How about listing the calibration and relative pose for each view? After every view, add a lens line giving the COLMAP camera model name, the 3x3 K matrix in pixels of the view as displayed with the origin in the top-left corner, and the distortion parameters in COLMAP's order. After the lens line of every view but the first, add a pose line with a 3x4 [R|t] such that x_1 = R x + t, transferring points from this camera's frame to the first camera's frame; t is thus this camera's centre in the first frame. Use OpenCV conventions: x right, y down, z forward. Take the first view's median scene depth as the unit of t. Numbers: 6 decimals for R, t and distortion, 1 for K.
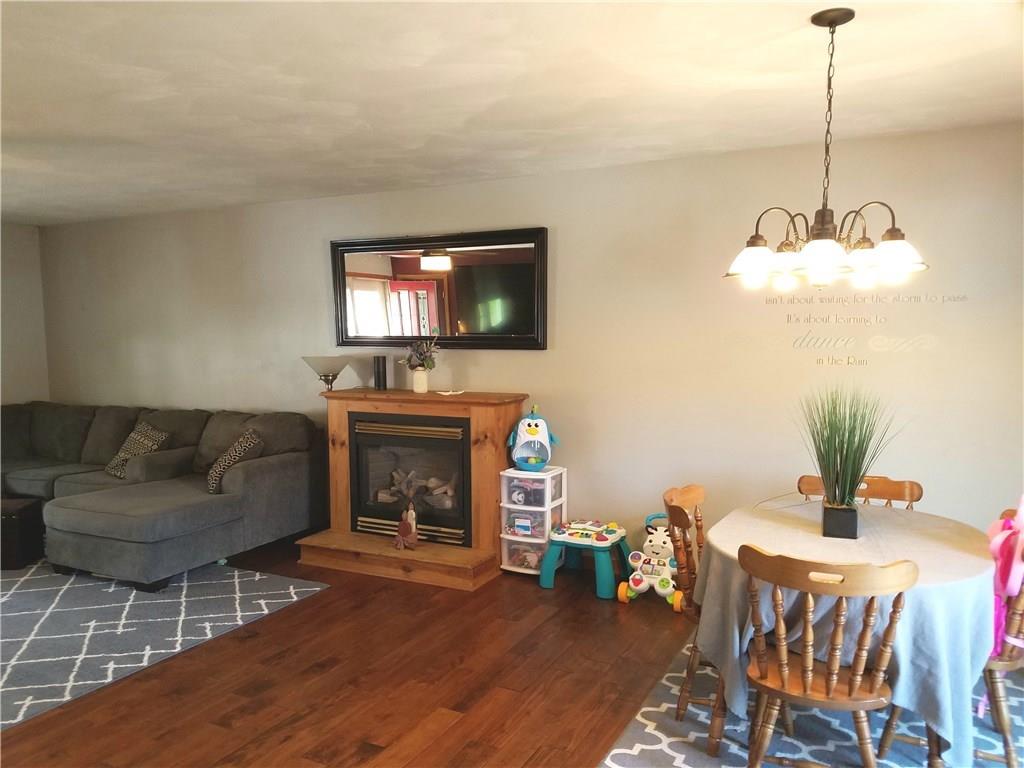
lens RADIAL K [[784.0, 0, 513.4], [0, 784.0, 391.7], [0, 0, 1]] dist [0.152470, -0.263414]
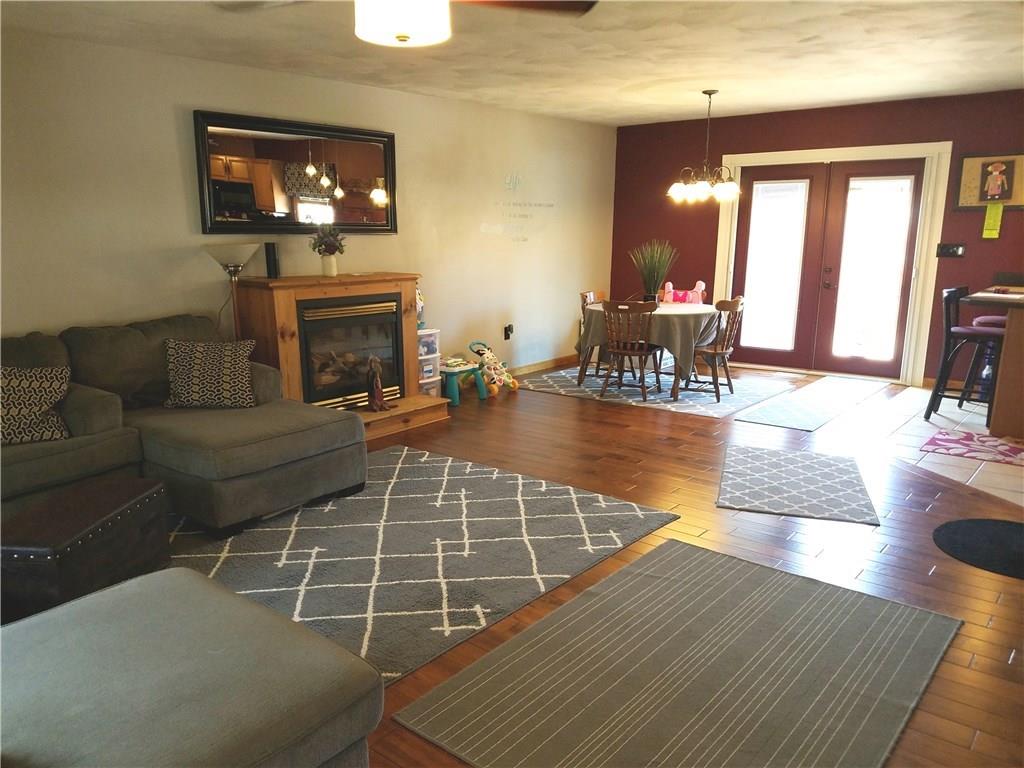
lens RADIAL K [[784.0, 0, 513.4], [0, 784.0, 391.7], [0, 0, 1]] dist [0.152470, -0.263414]
pose [[0.206539, -0.197409, 0.958317, -1.229099], [0.079260, 0.979592, 0.184709, -0.027297], [-0.975223, 0.037807, 0.217970, 0.572237]]
